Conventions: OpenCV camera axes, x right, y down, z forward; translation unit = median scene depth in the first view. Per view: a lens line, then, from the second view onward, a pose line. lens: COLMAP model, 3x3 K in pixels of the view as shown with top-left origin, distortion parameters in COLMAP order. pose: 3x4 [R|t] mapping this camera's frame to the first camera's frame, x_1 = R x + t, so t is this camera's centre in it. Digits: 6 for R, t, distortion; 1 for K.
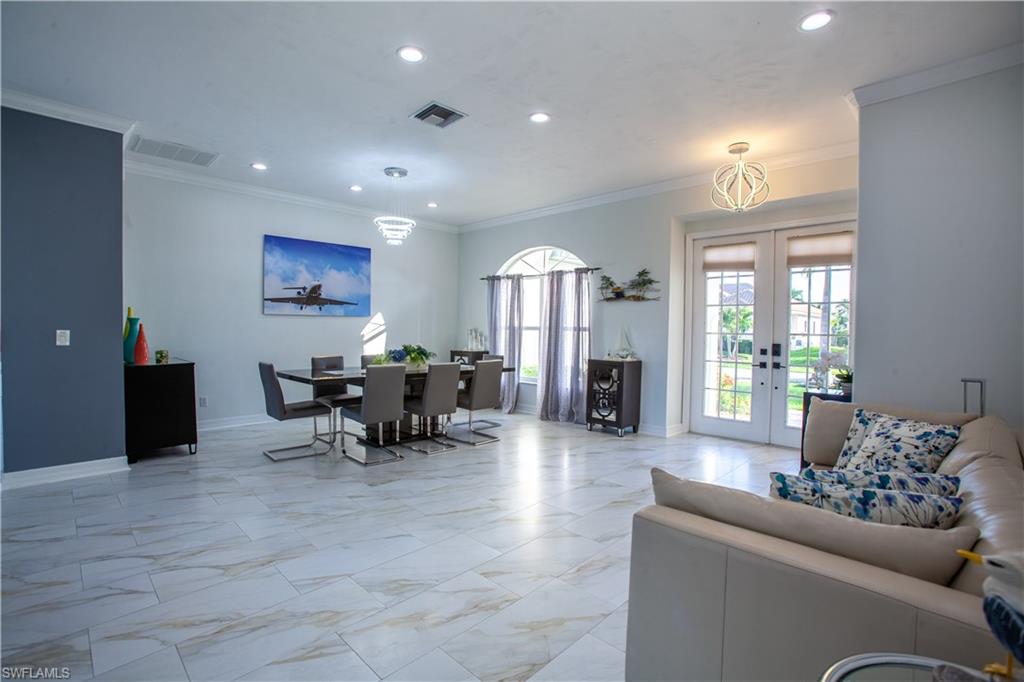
lens RADIAL K [[471.4, 0, 506.3], [0, 471.4, 336.5], [0, 0, 1]] dist [-0.059482, 0.015590]
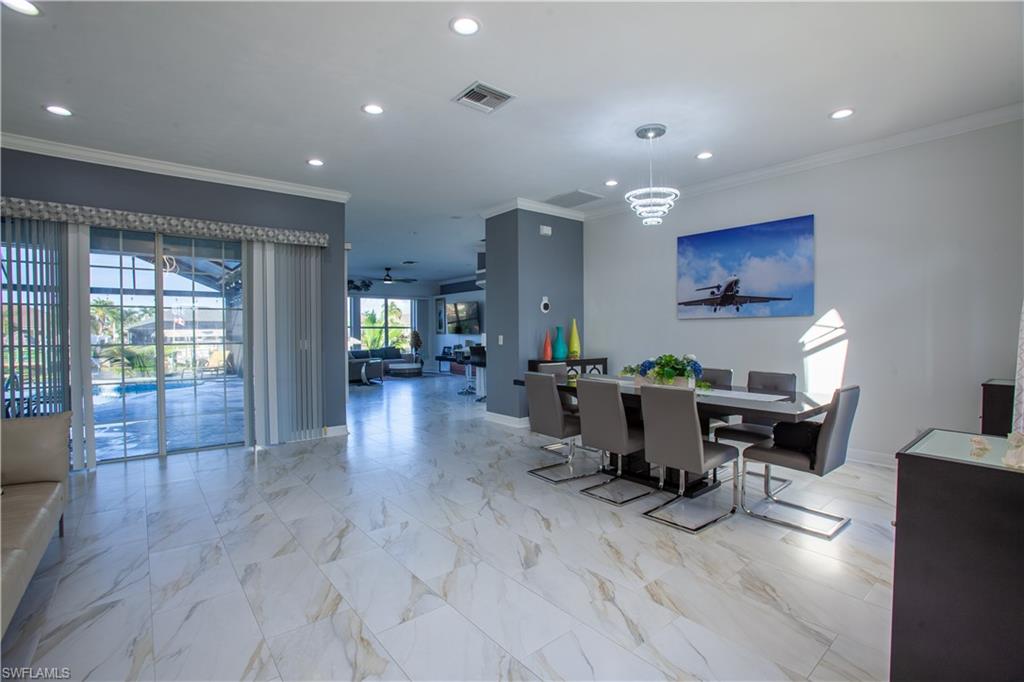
lens RADIAL K [[471.4, 0, 501.6], [0, 471.4, 333.9], [0, 0, 1]] dist [-0.059482, 0.015590]
pose [[-0.118345, -0.007812, -0.992942, 0.493625], [-0.018346, 0.999816, -0.005680, -0.005579], [0.992803, 0.017545, -0.118467, 0.760848]]
